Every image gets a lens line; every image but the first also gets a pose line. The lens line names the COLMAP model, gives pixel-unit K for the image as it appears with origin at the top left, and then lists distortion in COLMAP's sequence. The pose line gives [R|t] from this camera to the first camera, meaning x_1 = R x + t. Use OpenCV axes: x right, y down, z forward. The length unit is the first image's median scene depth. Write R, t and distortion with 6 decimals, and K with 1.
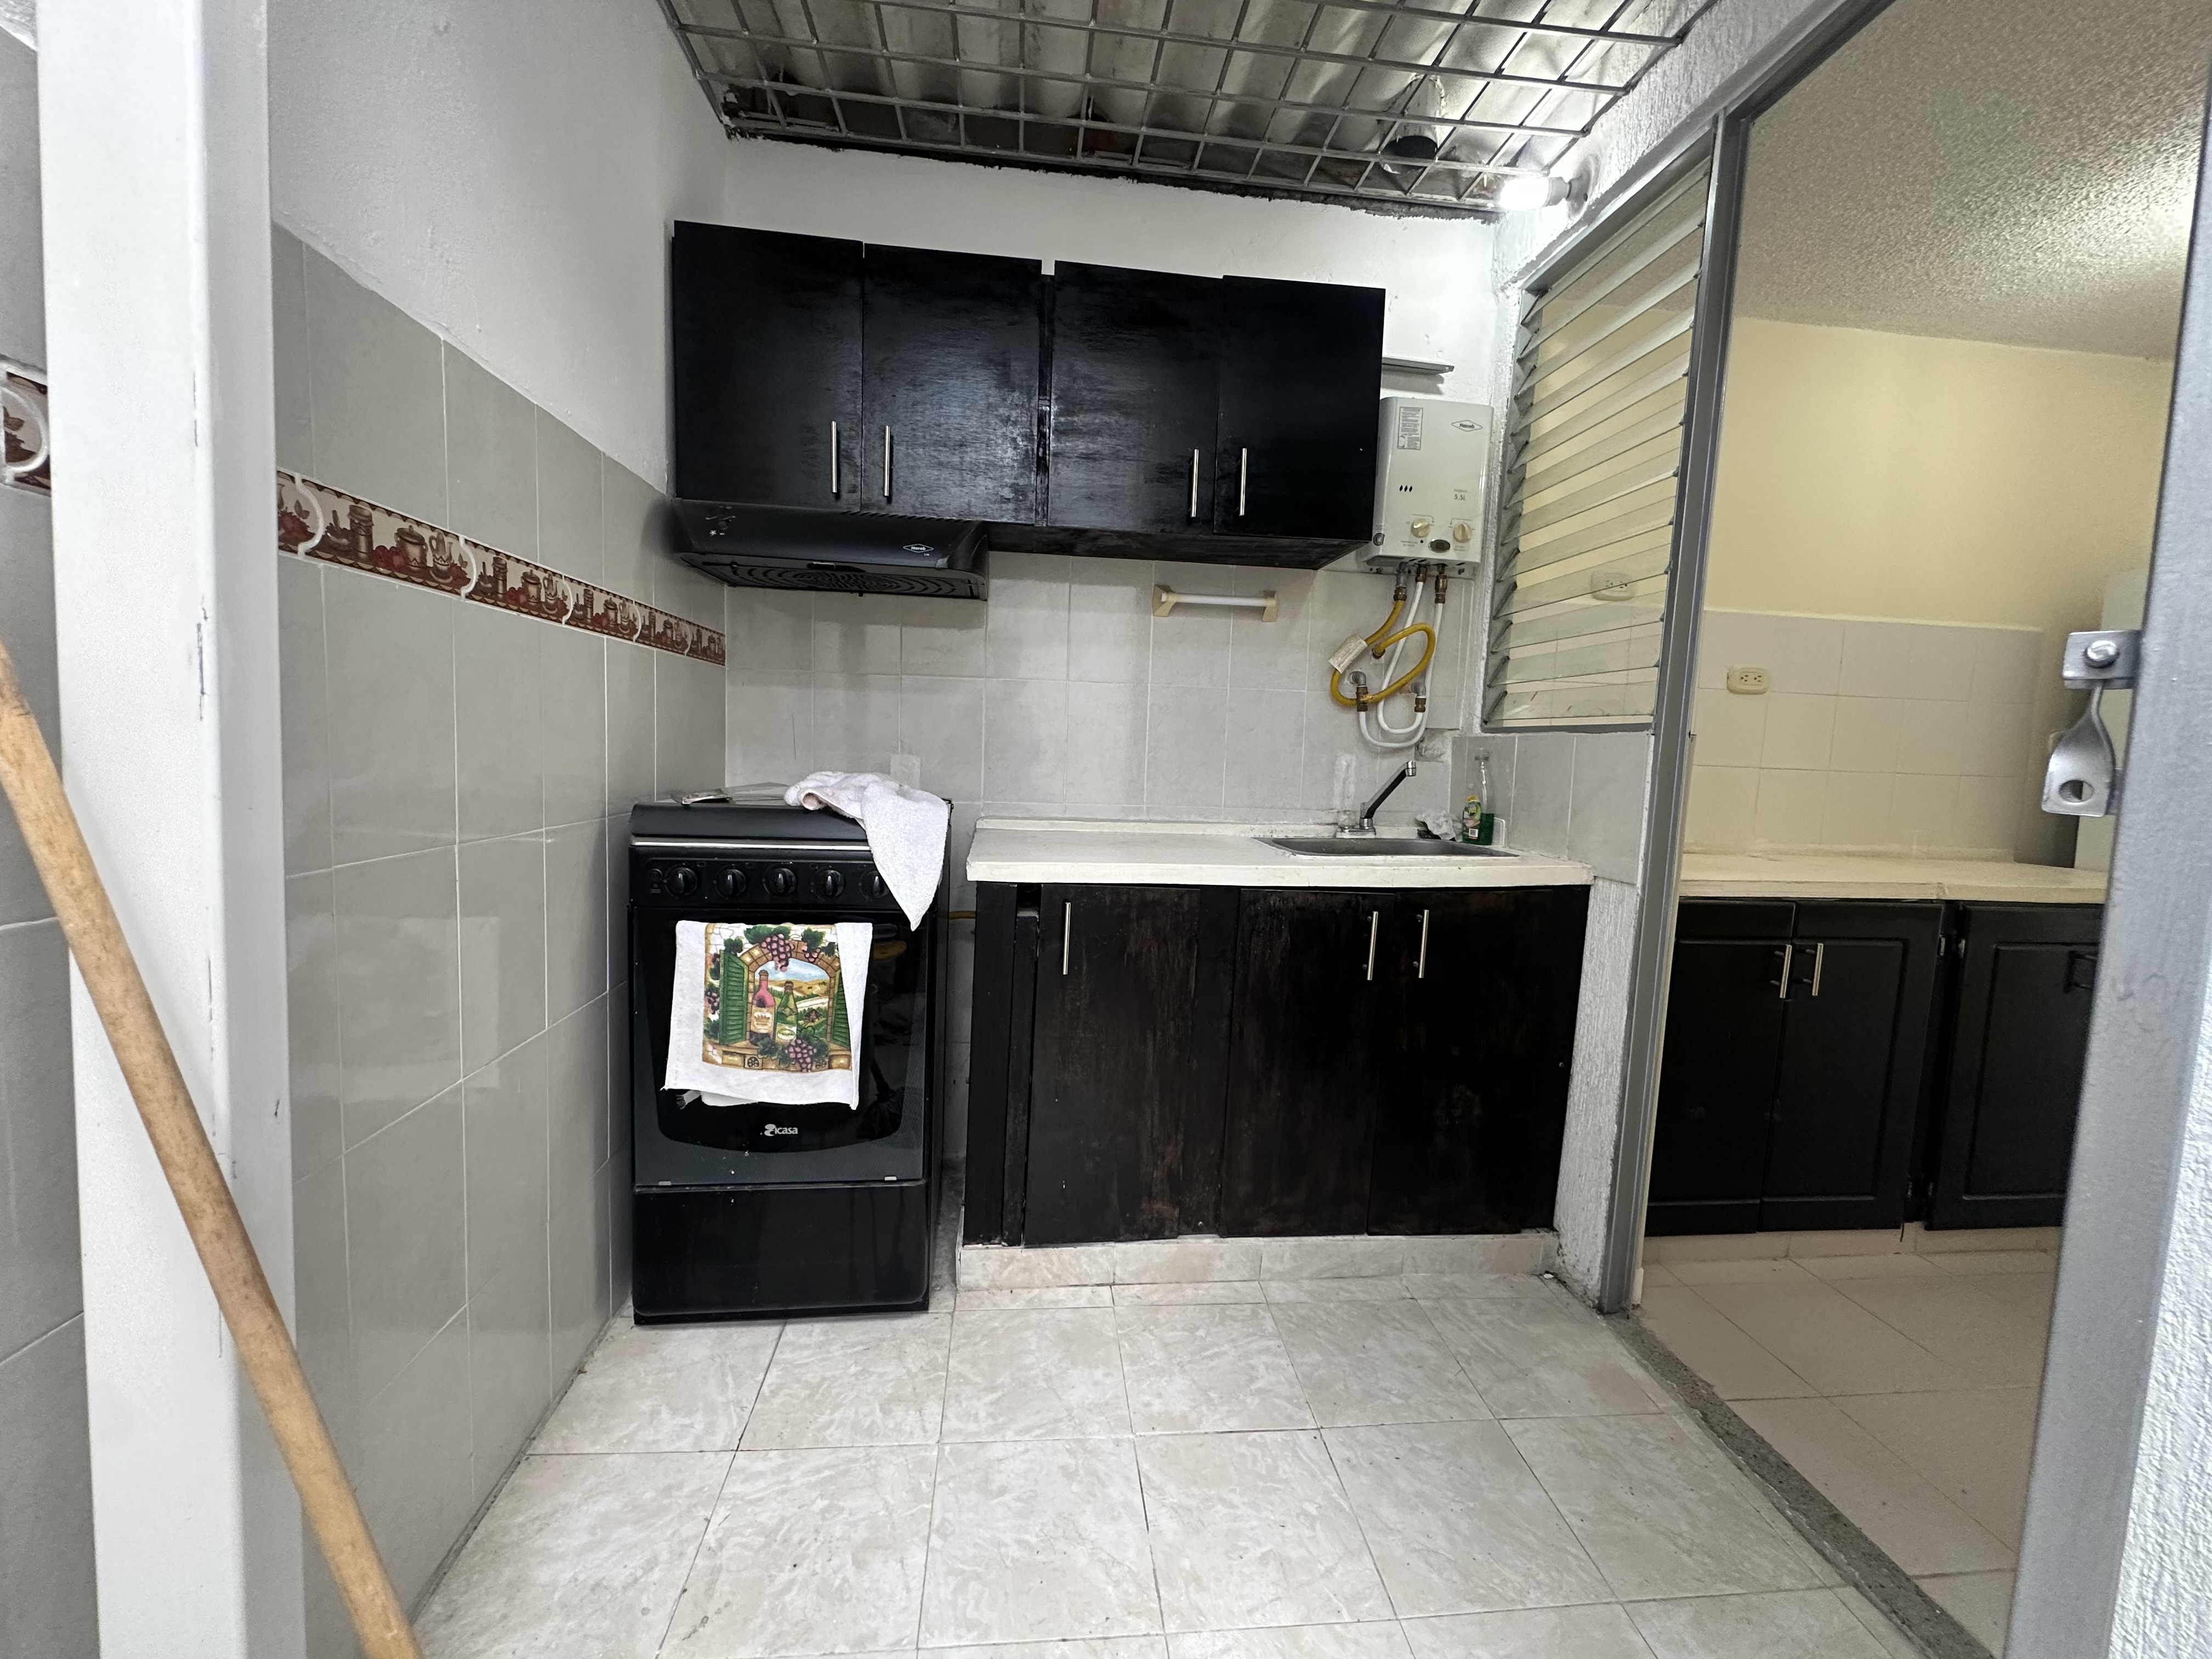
lens RADIAL K [[879.0, 0, 1106.0], [0, 879.0, 829.5], [0, 0, 1]] dist [-0.001973, -0.000132]
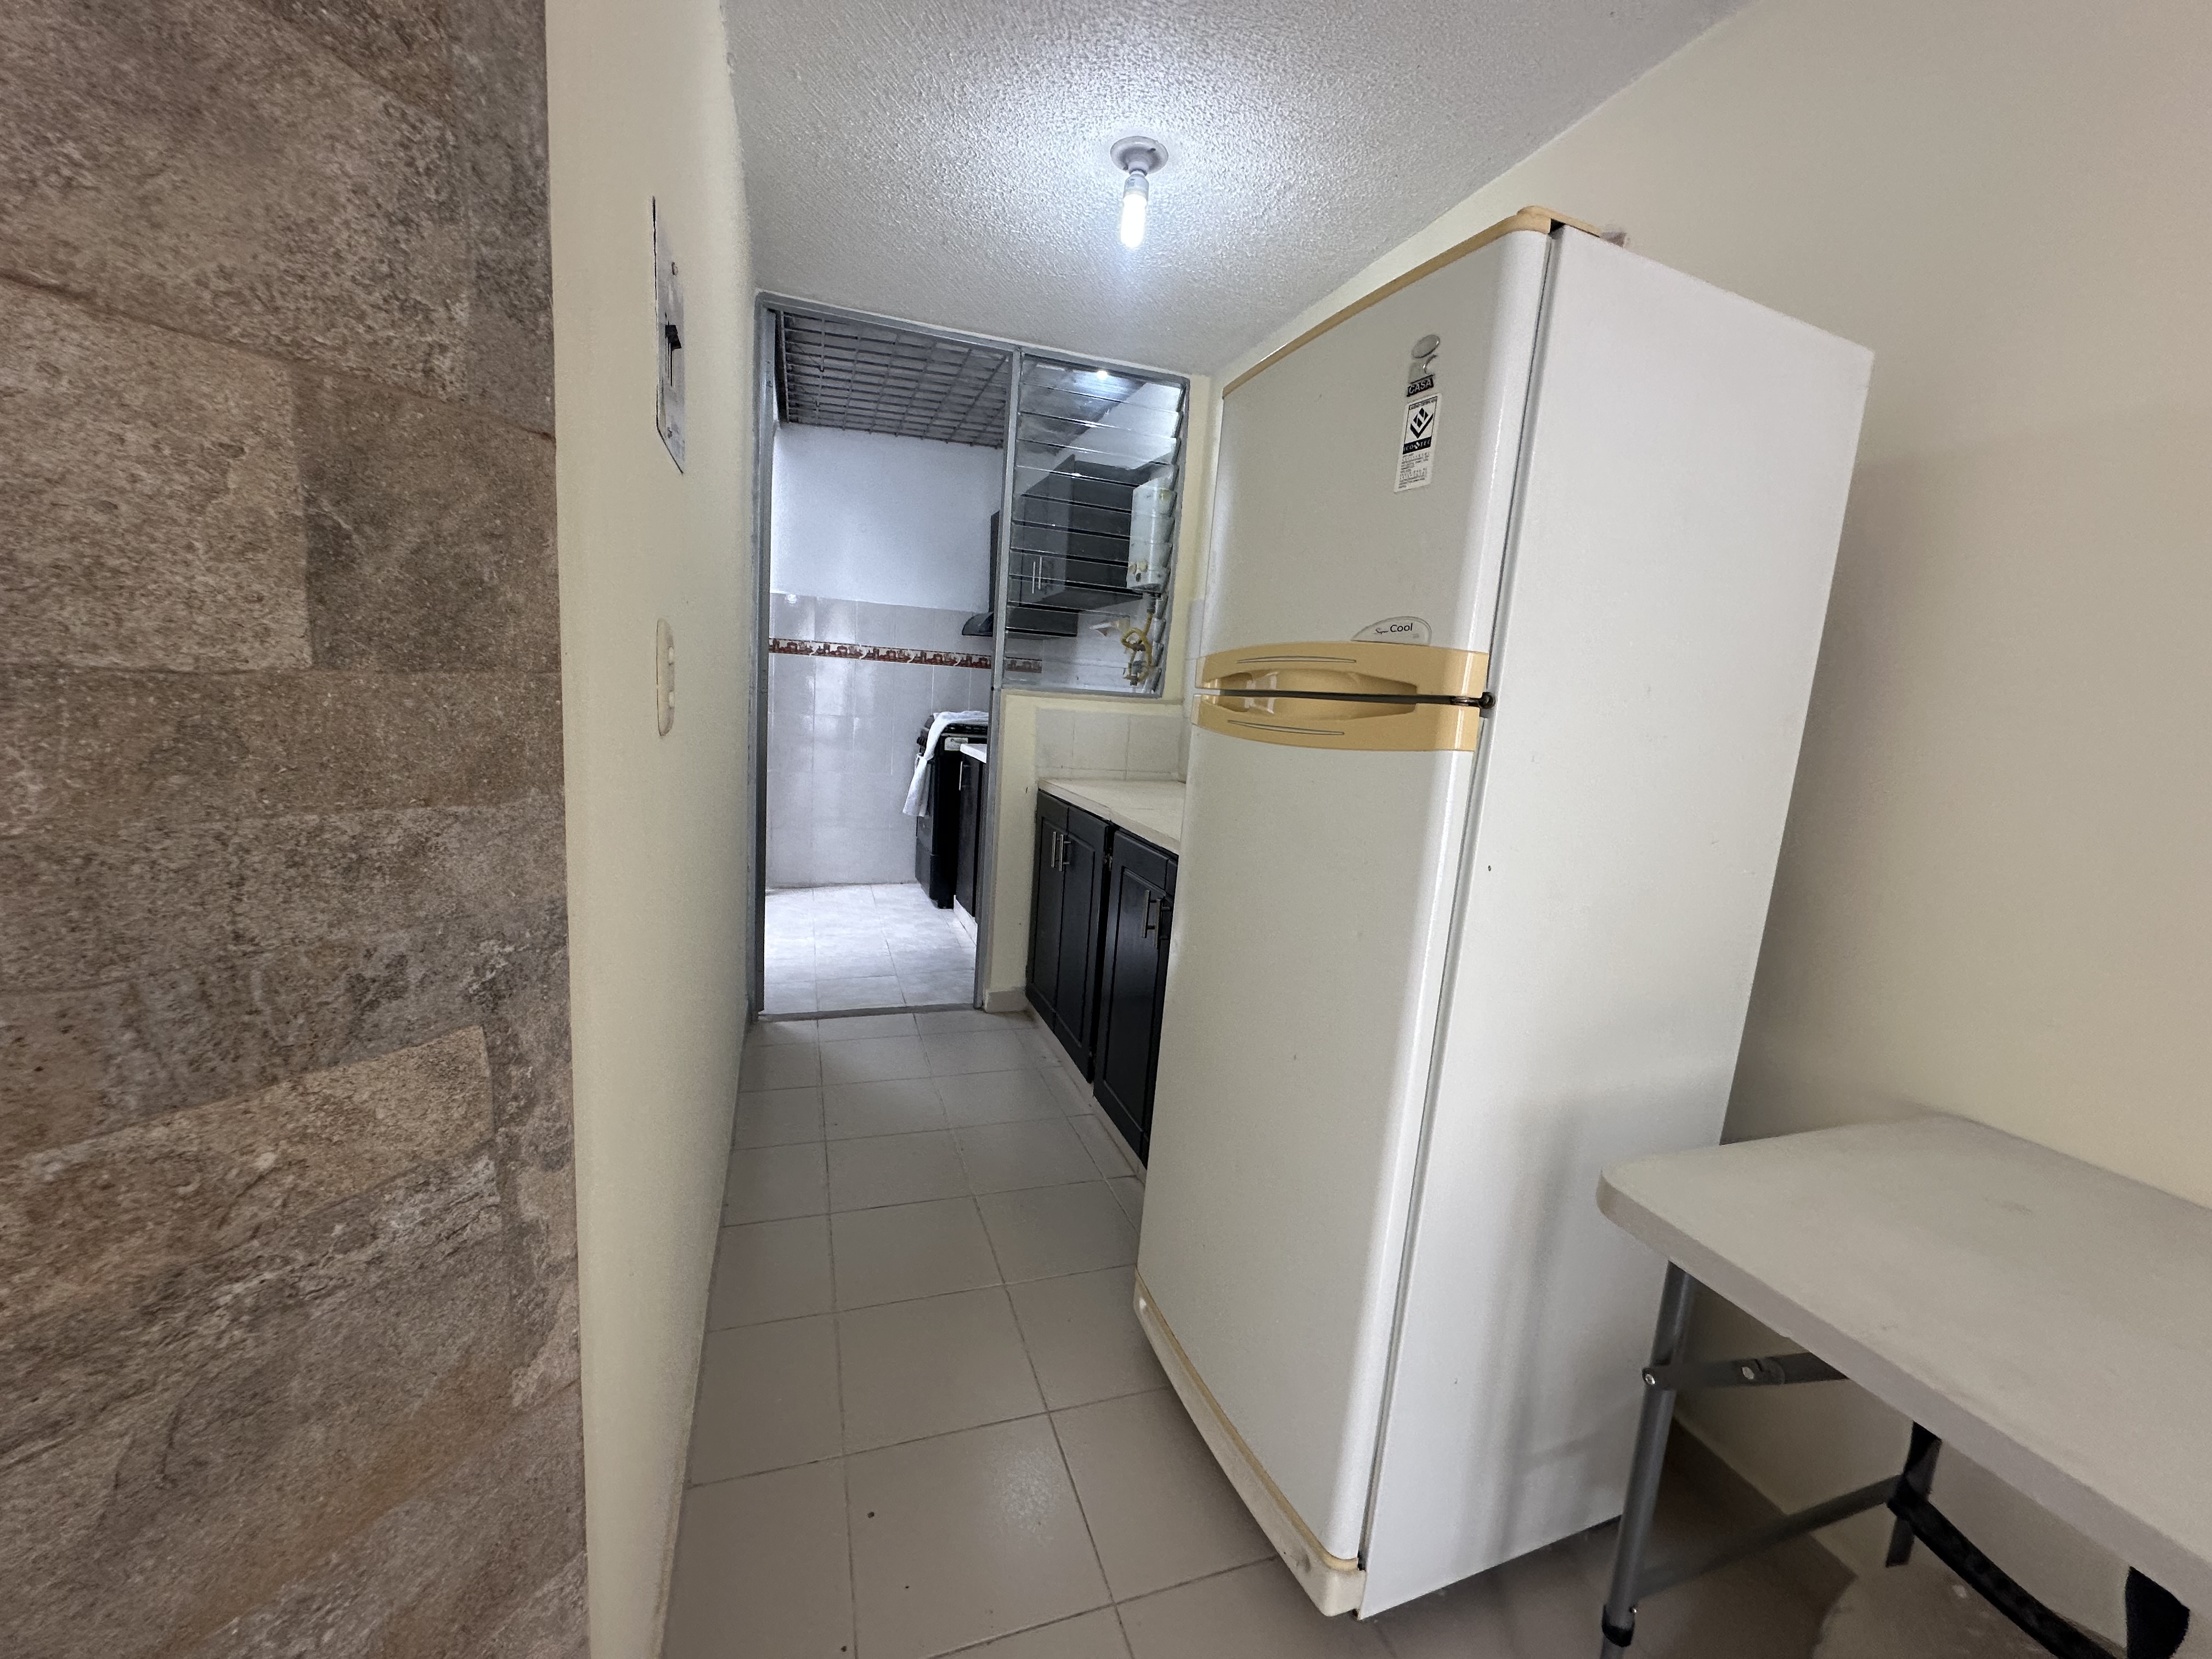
lens RADIAL K [[879.0, 0, 1106.0], [0, 879.0, 829.5], [0, 0, 1]] dist [-0.001973, -0.000132]
pose [[0.226611, 0.131221, -0.965105, 2.777834], [-0.154172, 0.983223, 0.097484, -0.038051], [0.961706, 0.126701, 0.243040, 0.898219]]
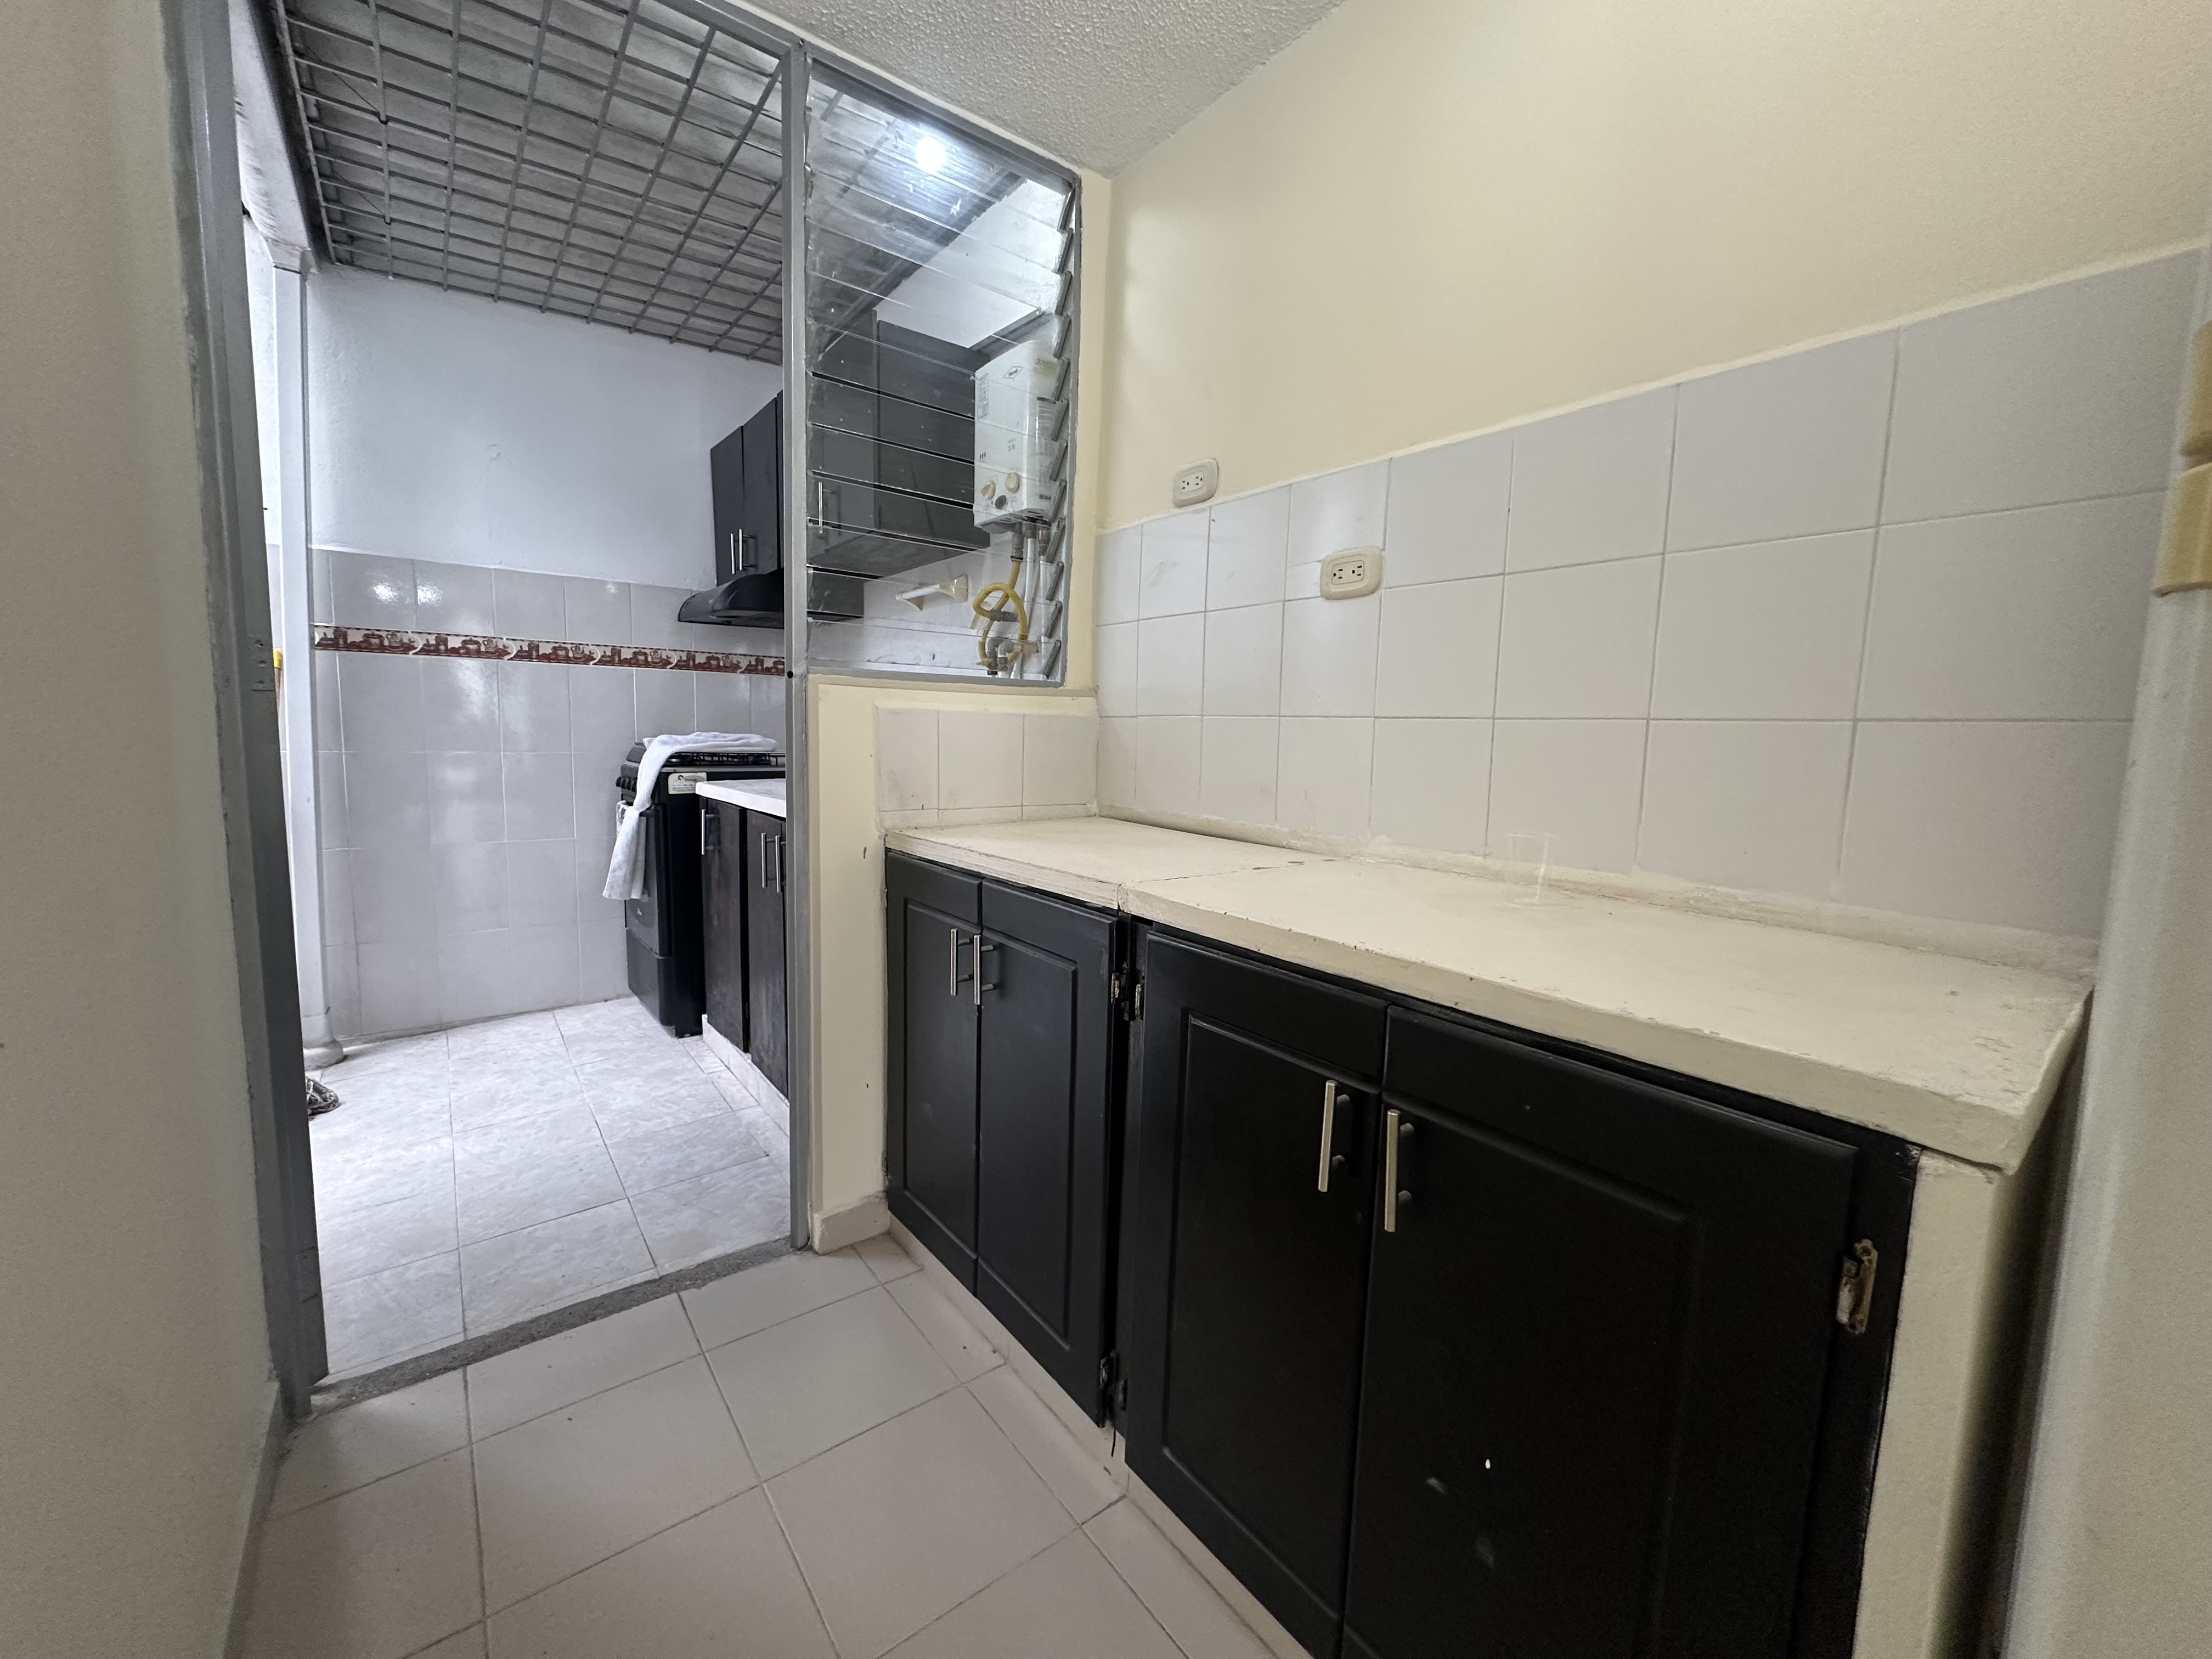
lens RADIAL K [[879.0, 0, 1106.0], [0, 879.0, 829.5], [0, 0, 1]] dist [-0.001973, -0.000132]
pose [[0.525561, 0.072818, -0.847634, 1.889355], [-0.087289, 0.995688, 0.031415, 0.005732], [0.846266, 0.057479, 0.529651, 0.858472]]
